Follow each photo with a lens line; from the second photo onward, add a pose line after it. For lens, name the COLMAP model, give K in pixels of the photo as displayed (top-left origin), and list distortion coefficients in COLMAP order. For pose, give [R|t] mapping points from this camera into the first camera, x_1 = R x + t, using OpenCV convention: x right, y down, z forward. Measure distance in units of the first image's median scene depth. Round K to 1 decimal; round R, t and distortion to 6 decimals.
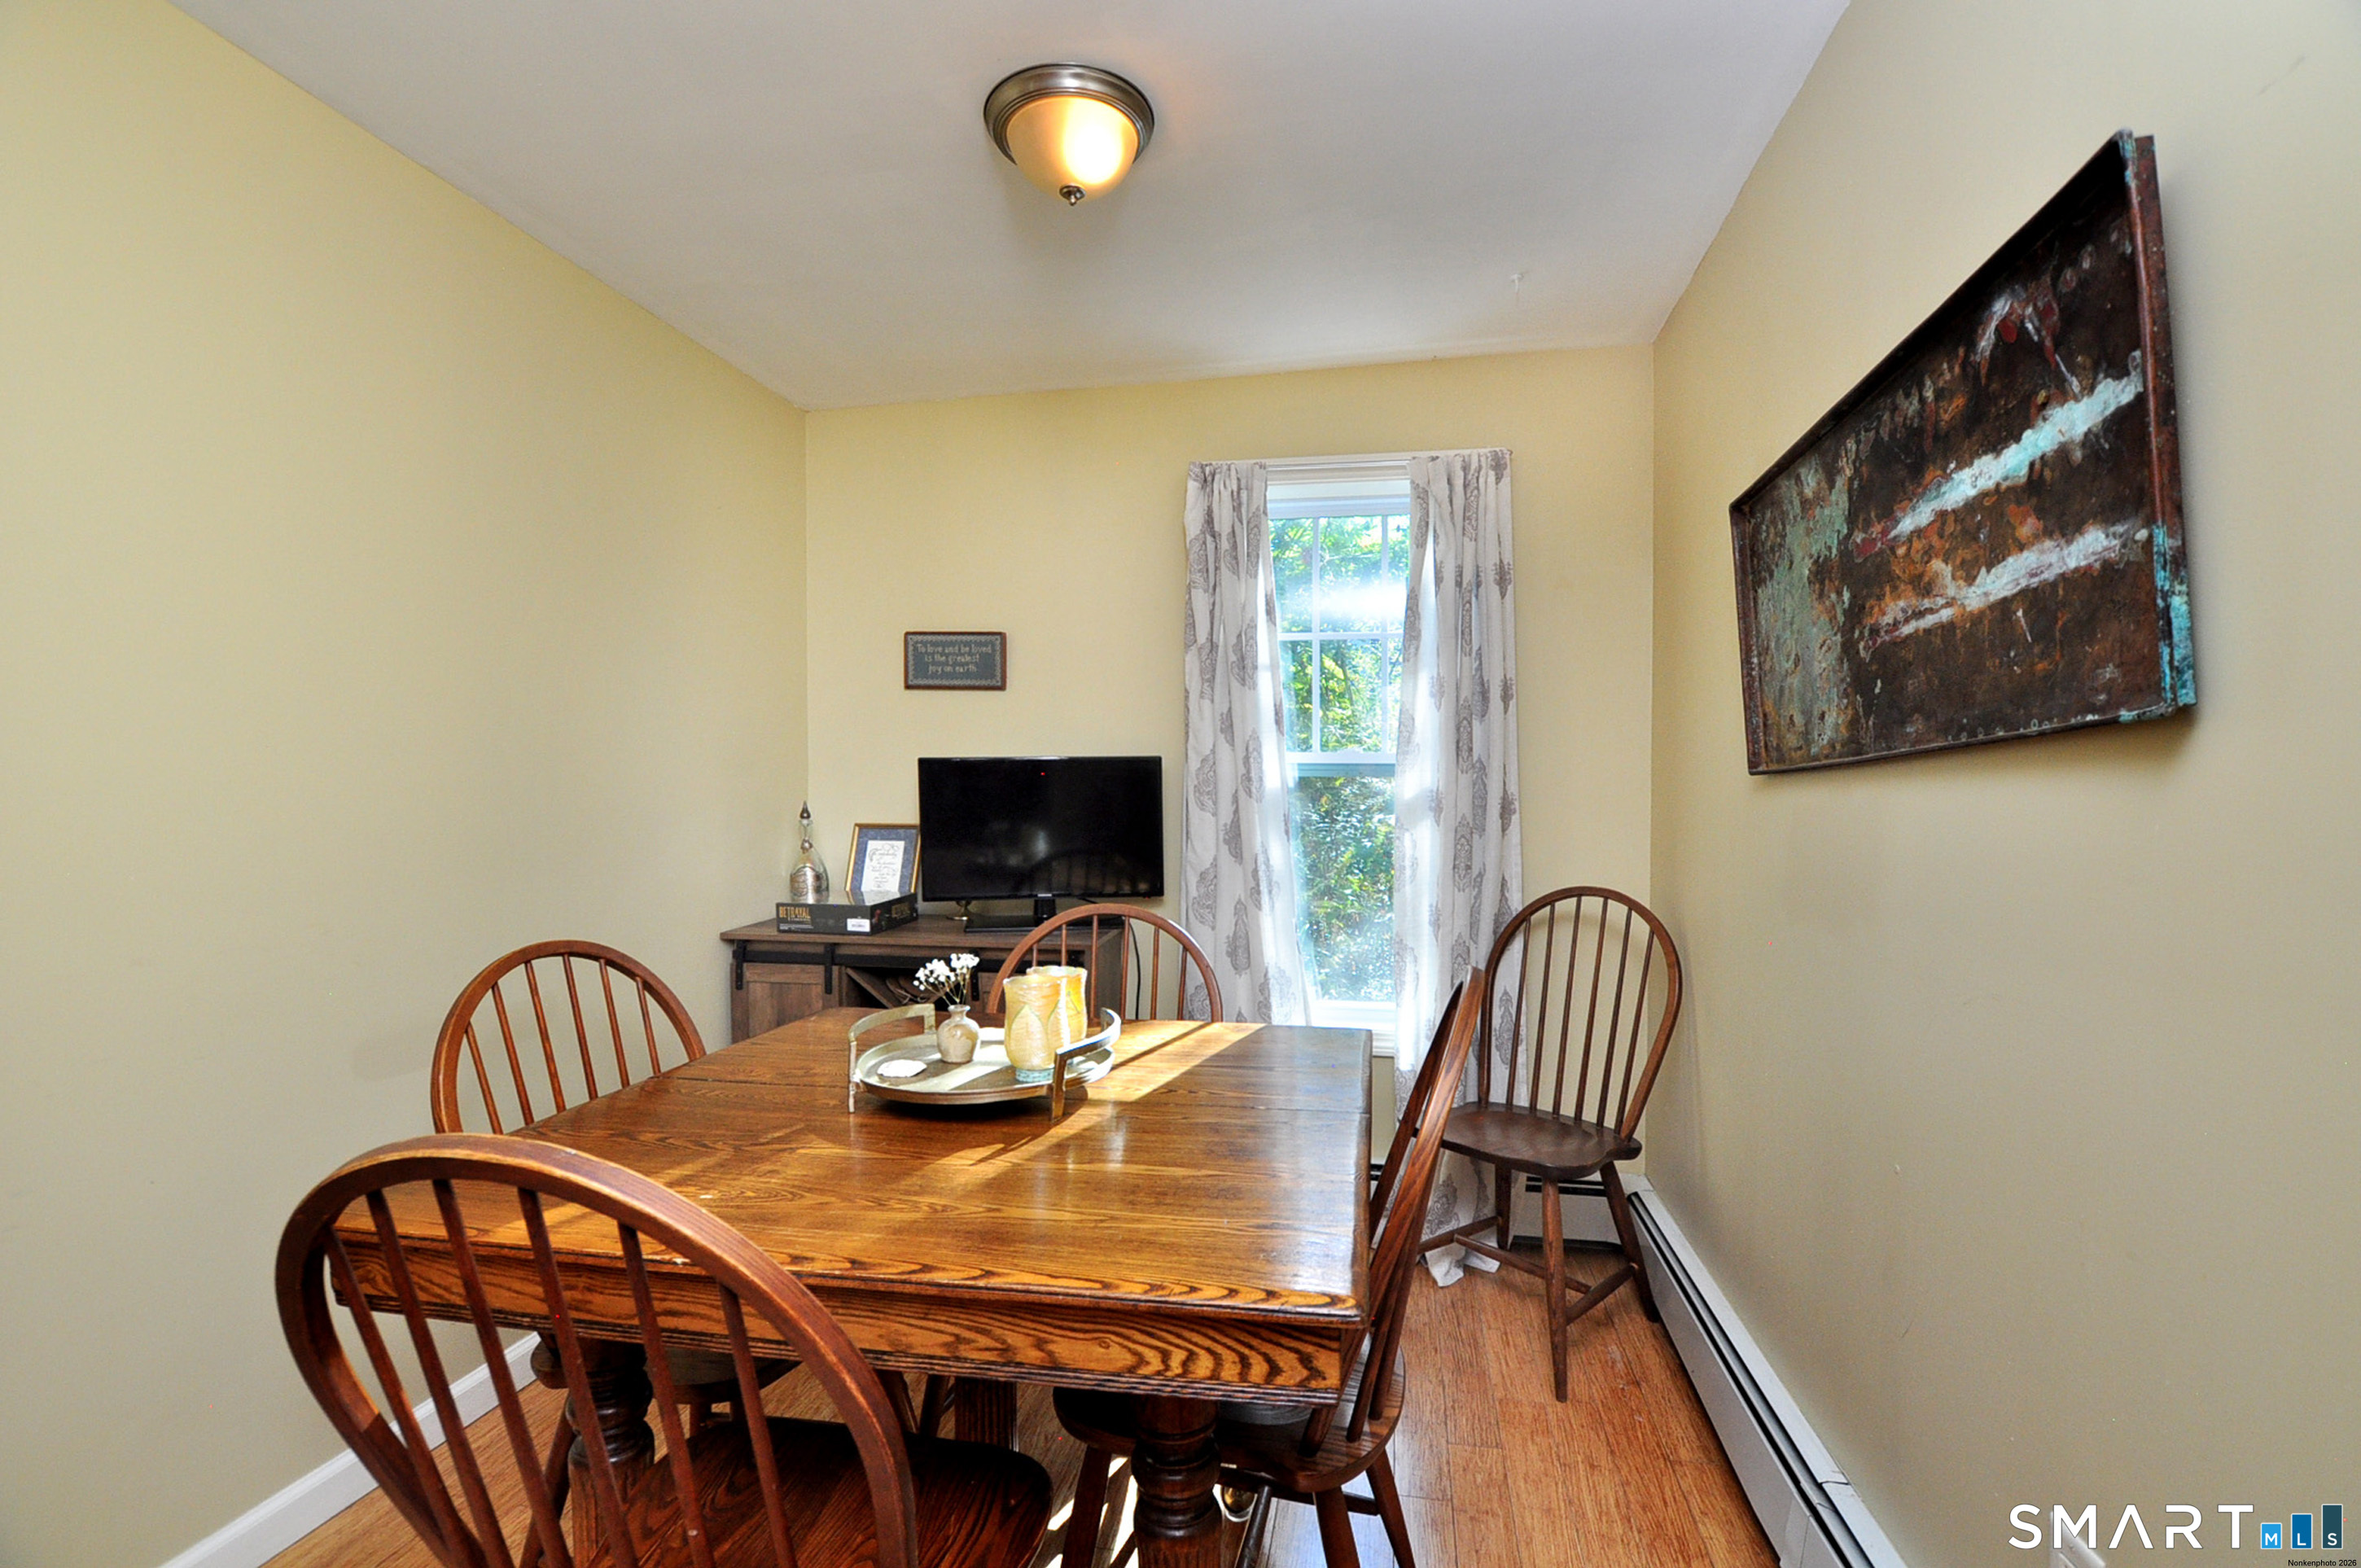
lens RADIAL K [[1066.8, 0, 1180.5], [0, 1066.8, 784.0], [0, 0, 1]] dist [-0.030999, 0.000292]
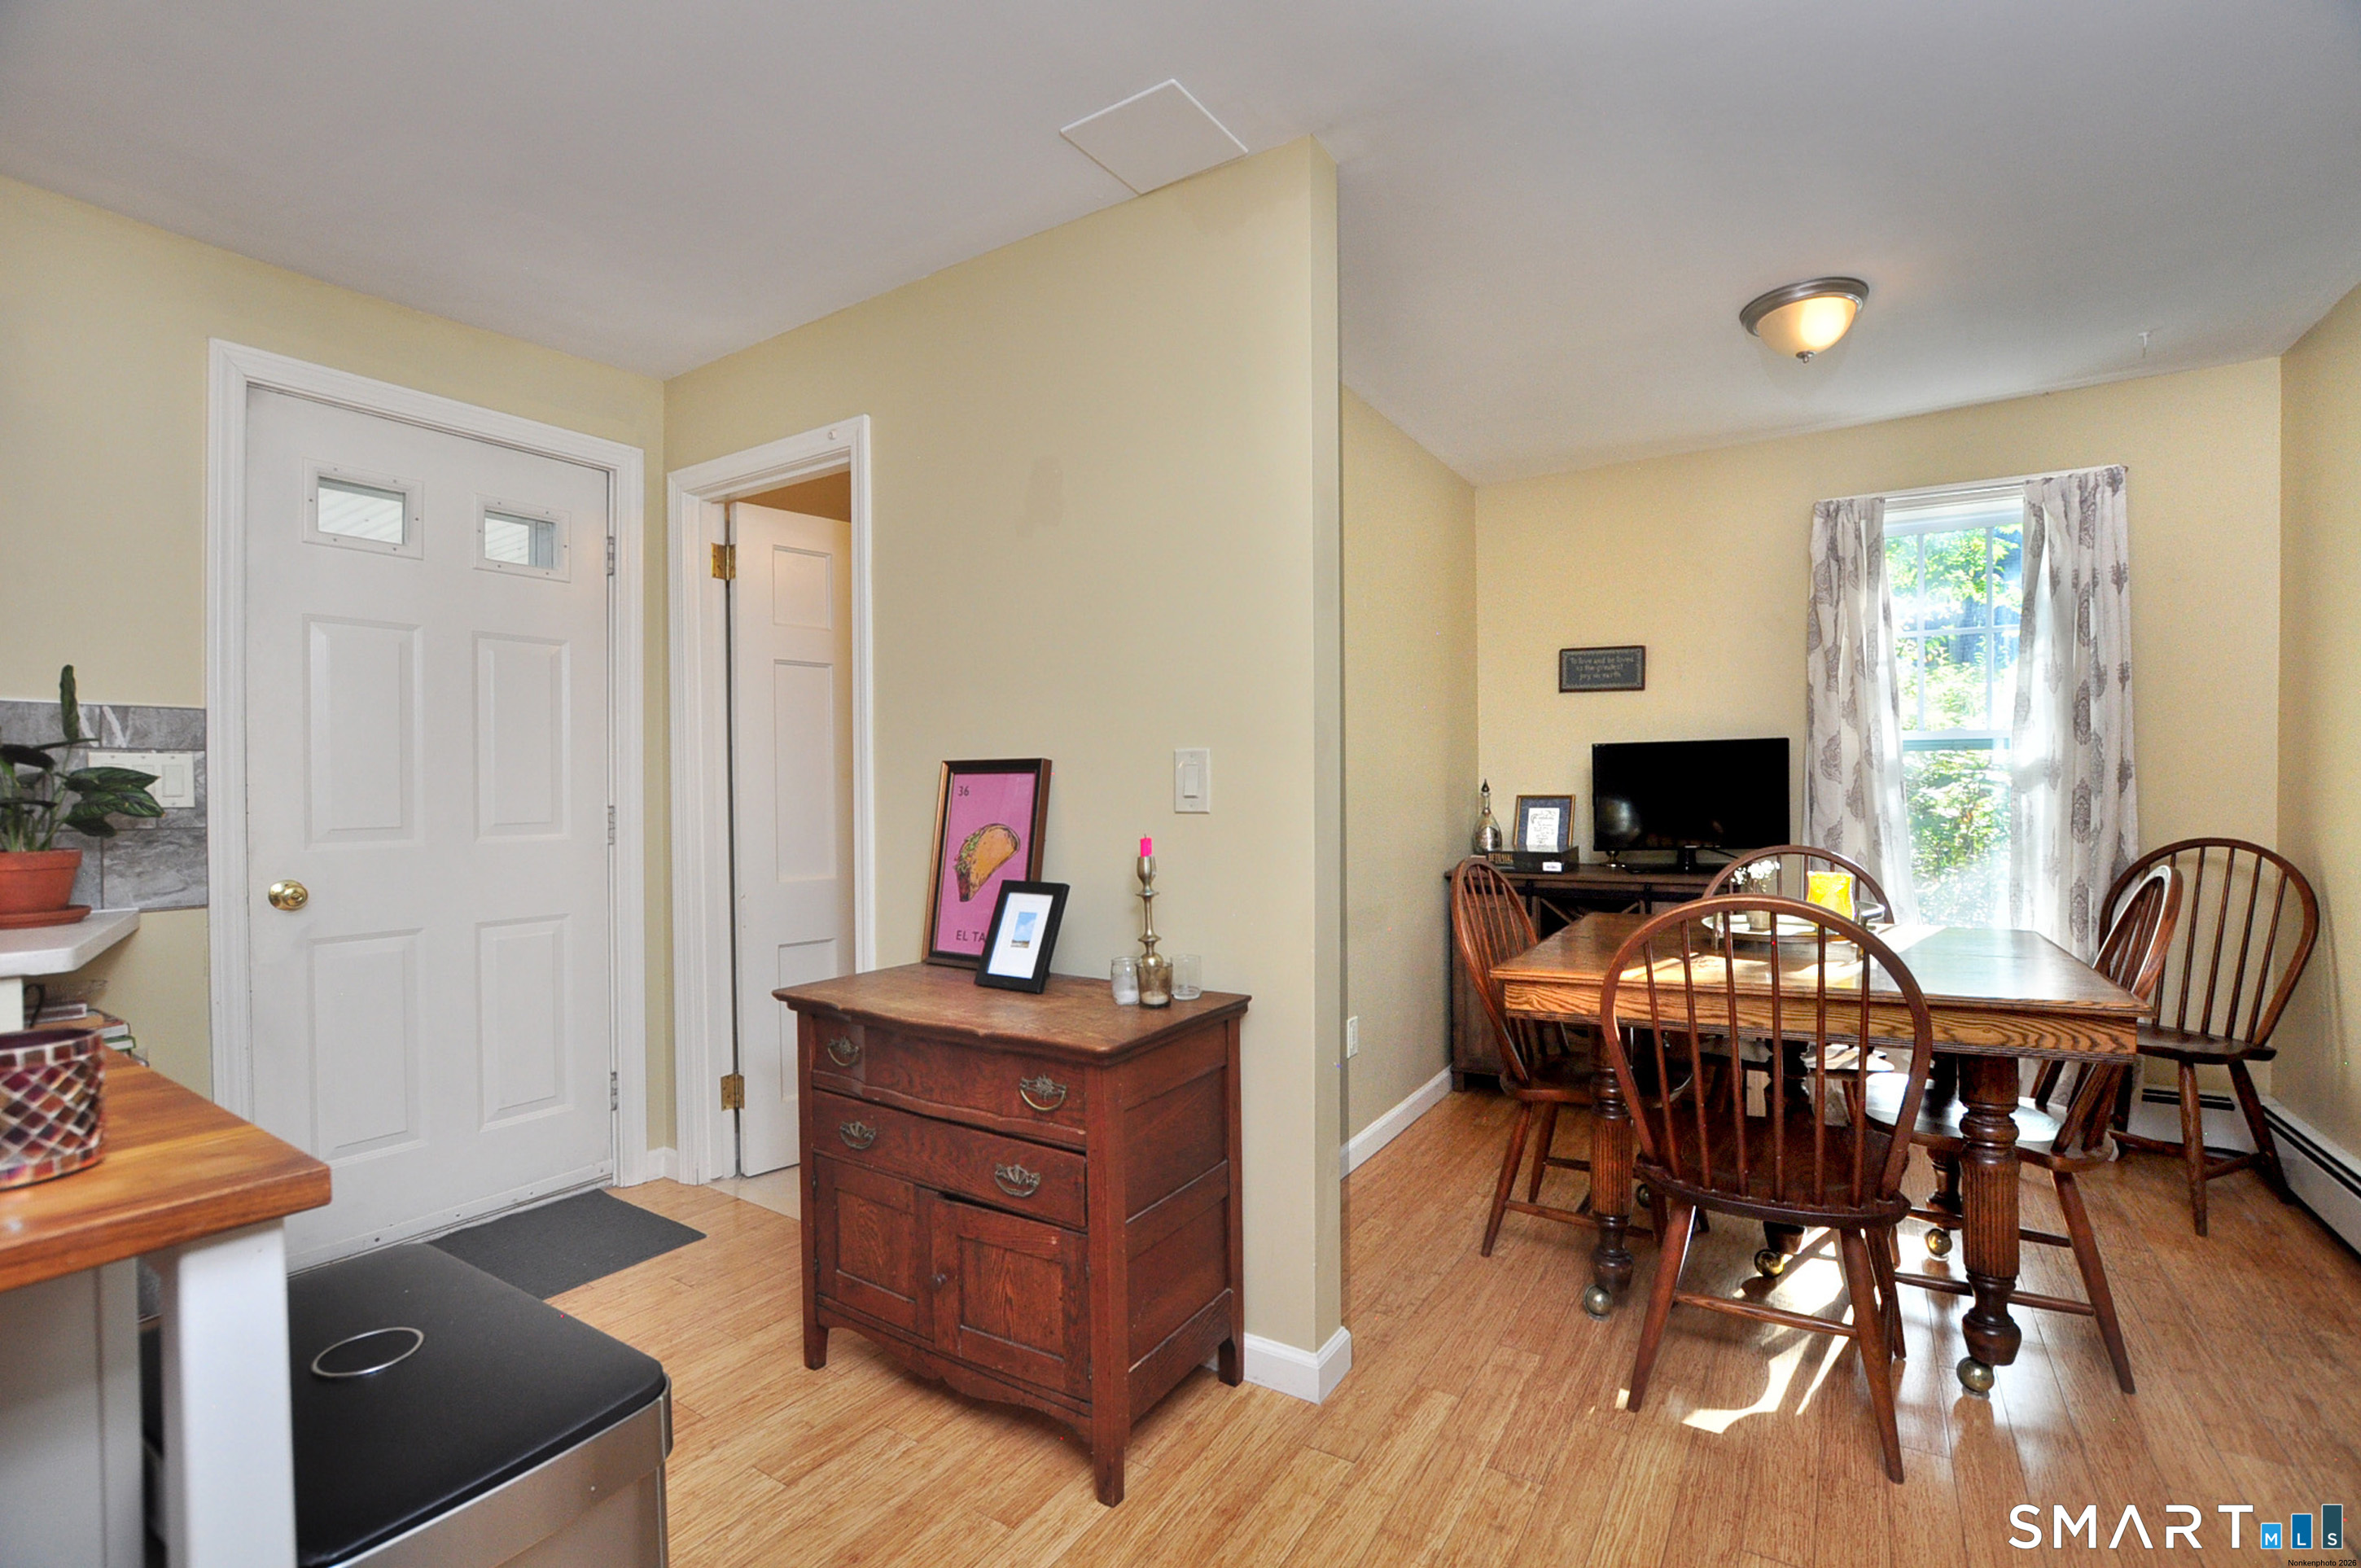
lens RADIAL K [[1029.0, 0, 1240.1], [0, 1029.0, 796.3], [0, 0, 1]] dist [-0.021454, -0.000300]
pose [[0.937893, -0.010670, -0.346761, -0.219616], [0.018397, 0.999650, 0.018999, 0.009170], [0.346437, -0.024199, 0.937761, -0.384167]]
